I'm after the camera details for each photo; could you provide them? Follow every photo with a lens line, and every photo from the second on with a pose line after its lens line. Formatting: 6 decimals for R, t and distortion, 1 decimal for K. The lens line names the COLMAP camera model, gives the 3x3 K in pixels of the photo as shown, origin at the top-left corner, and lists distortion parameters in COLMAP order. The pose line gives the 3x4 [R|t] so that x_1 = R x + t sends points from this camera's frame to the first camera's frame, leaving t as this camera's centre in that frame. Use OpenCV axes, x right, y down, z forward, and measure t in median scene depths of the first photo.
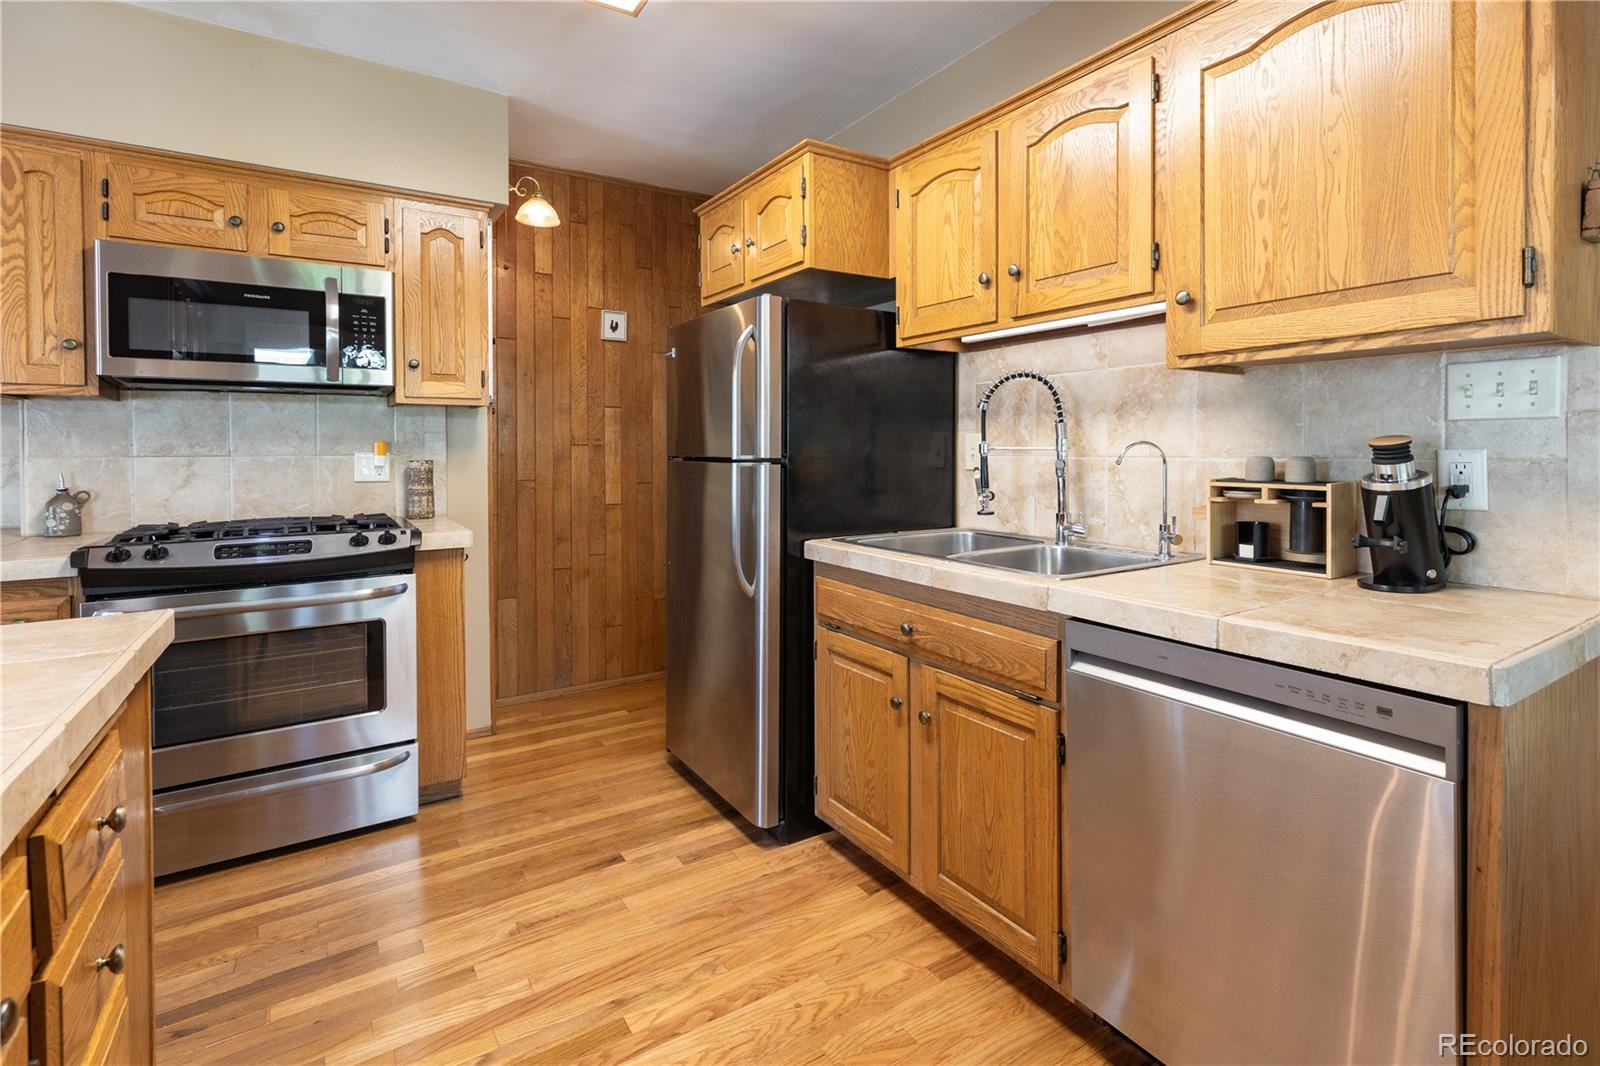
lens RADIAL K [[746.2, 0, 793.9], [0, 746.2, 453.2], [0, 0, 1]] dist [0.003207, -0.001310]
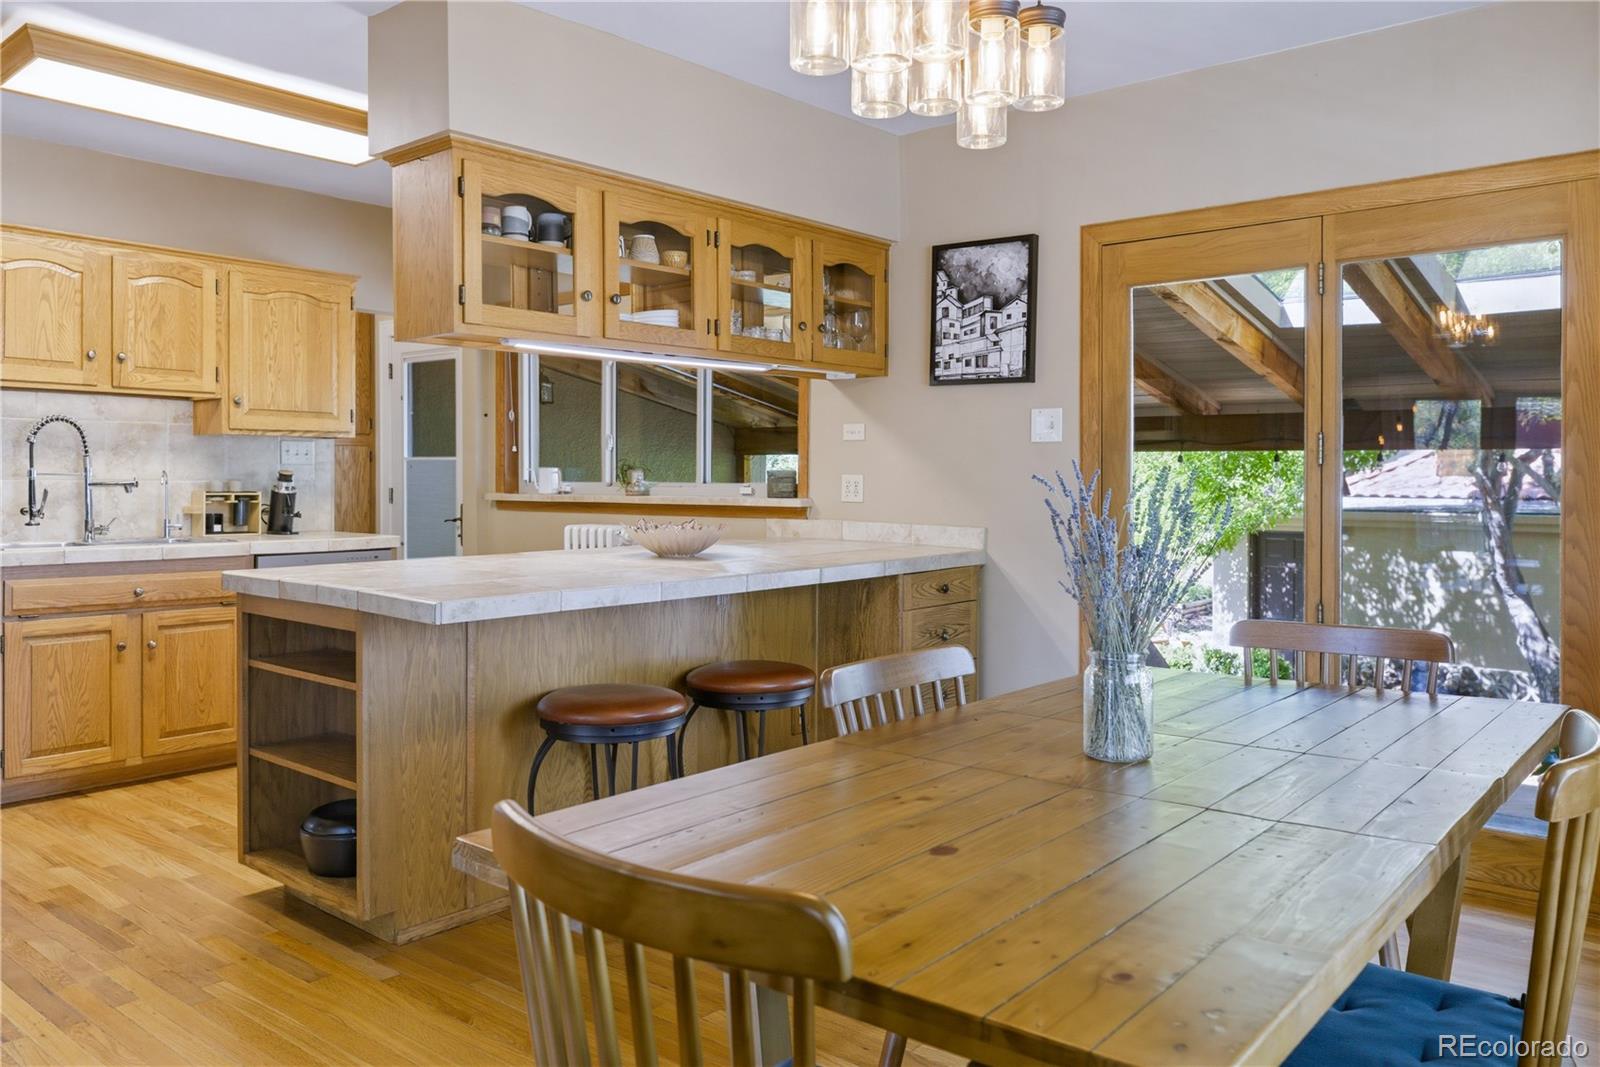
lens RADIAL K [[1169.0, 0, 813.1], [0, 1169.0, 482.8], [0, 0, 1]] dist [-0.005809, 0.005717]
pose [[-0.302242, 0.001013, 0.953231, -2.170720], [0.002559, 0.999997, -0.000252, 0.013987], [-0.953228, 0.002363, -0.302243, 0.345686]]
